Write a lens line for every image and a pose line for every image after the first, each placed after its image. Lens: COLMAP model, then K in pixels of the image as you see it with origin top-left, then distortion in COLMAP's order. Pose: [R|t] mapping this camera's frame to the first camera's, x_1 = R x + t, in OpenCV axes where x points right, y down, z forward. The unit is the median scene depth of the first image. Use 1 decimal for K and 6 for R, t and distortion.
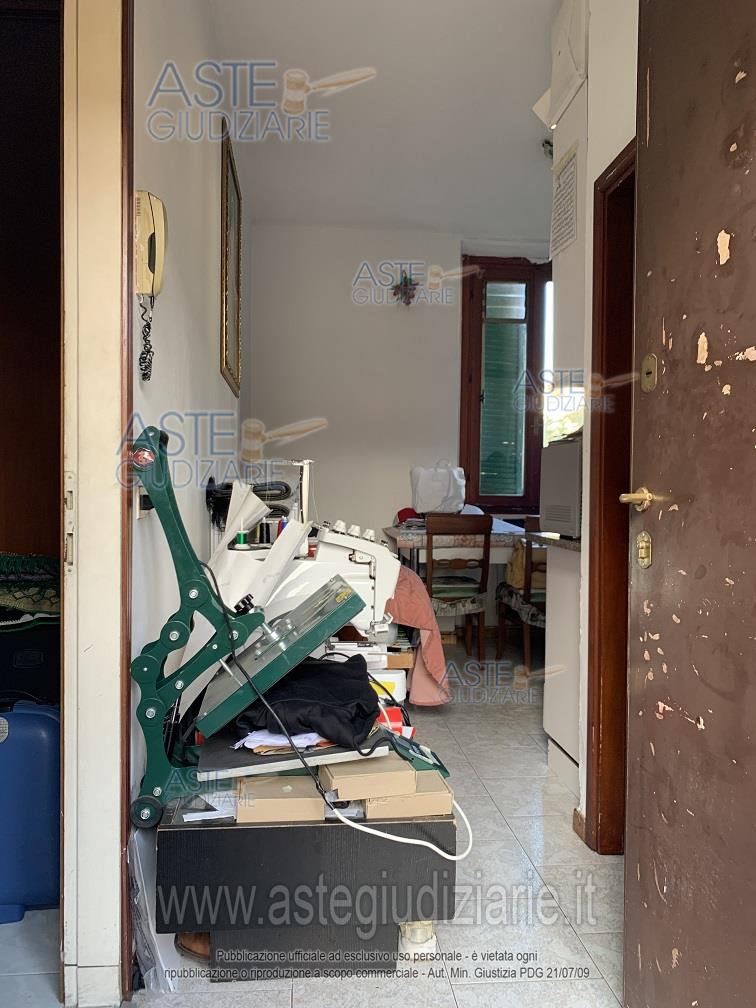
lens RADIAL K [[756.0, 0, 378.0], [0, 756.0, 504.0], [0, 0, 1]] dist [0.001119, 0.000235]
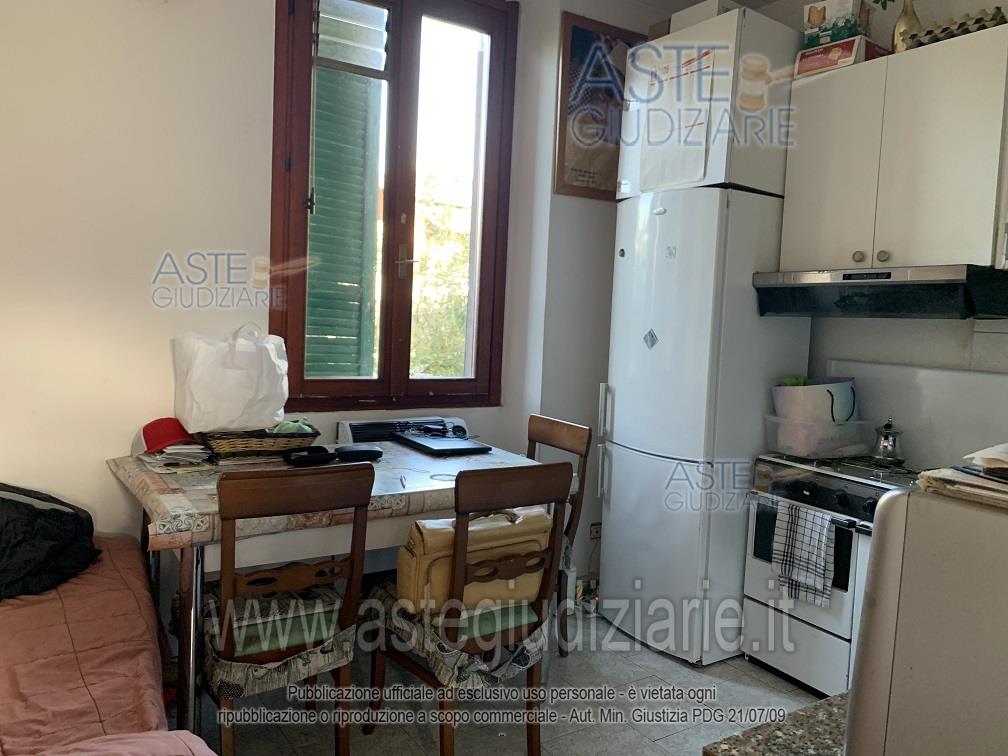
lens RADIAL K [[722.8, 0, 504.0], [0, 722.8, 378.0], [0, 0, 1]] dist [-0.021410, 0.000254]
pose [[0.877062, -0.013216, 0.480196, 0.007921], [-0.028440, 0.996440, 0.079368, -0.064053], [-0.479535, -0.083267, 0.873563, 0.499924]]
